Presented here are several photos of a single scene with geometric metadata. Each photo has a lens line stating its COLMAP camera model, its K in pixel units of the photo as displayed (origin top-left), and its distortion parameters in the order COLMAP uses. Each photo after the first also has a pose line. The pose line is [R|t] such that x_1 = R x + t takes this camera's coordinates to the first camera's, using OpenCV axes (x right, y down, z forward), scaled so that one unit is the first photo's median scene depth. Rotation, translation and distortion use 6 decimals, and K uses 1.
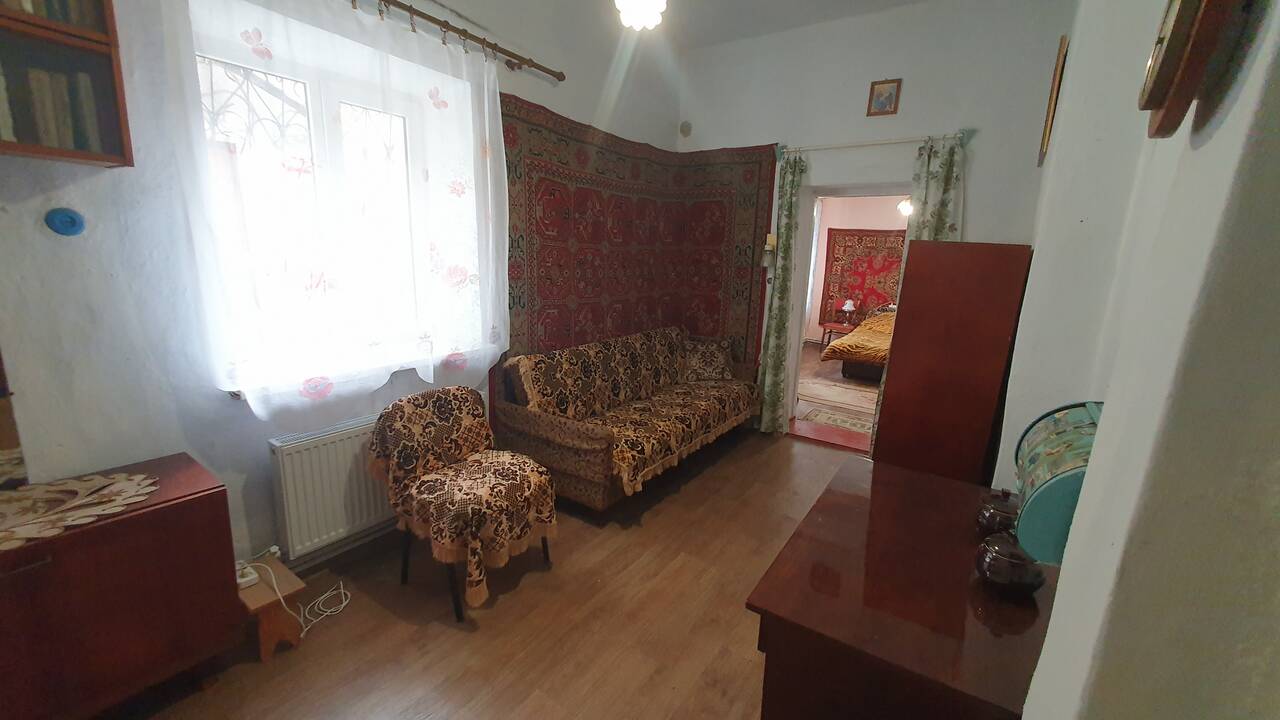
lens RADIAL K [[499.8, 0, 641.4], [0, 499.8, 359.1], [0, 0, 1]] dist [0.001821, 0.000051]
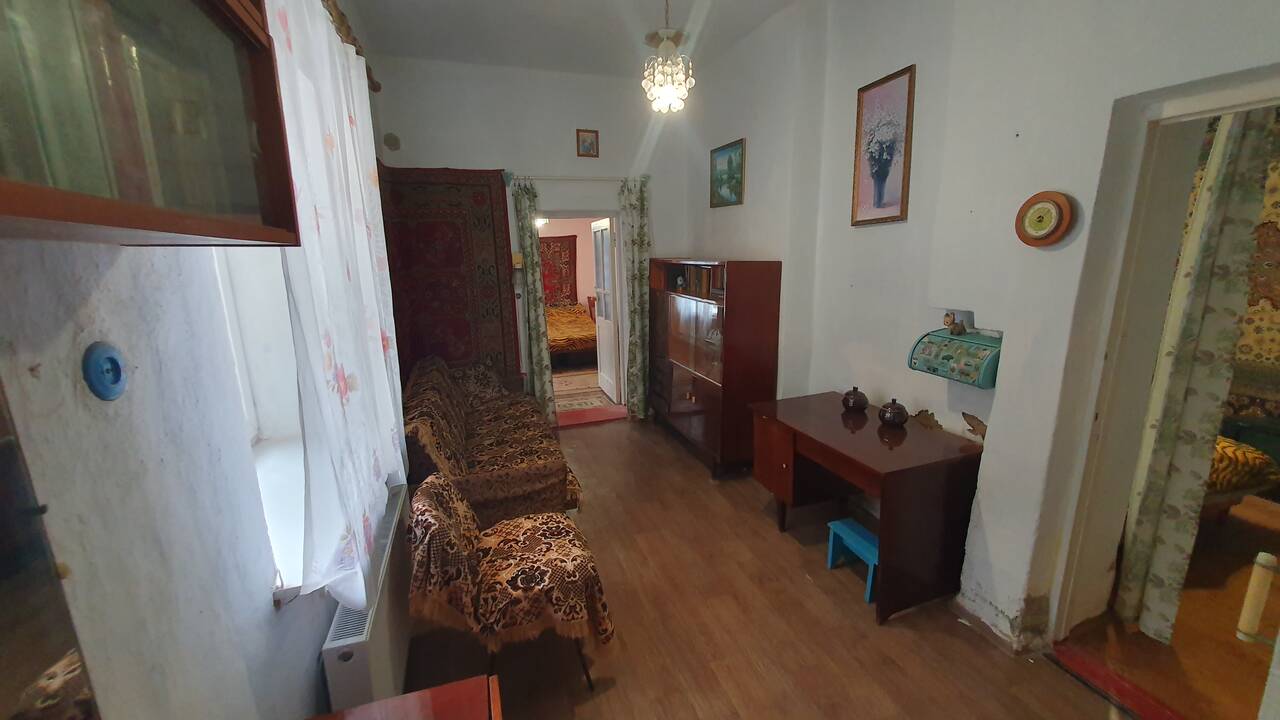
lens RADIAL K [[499.8, 0, 642.5], [0, 499.8, 357.7], [0, 0, 1]] dist [0.001821, 0.000051]
pose [[0.604930, -0.216838, 0.766186, -0.535267], [0.214803, 0.970975, 0.105201, -0.102449], [-0.766759, 0.100939, 0.633950, 0.151441]]
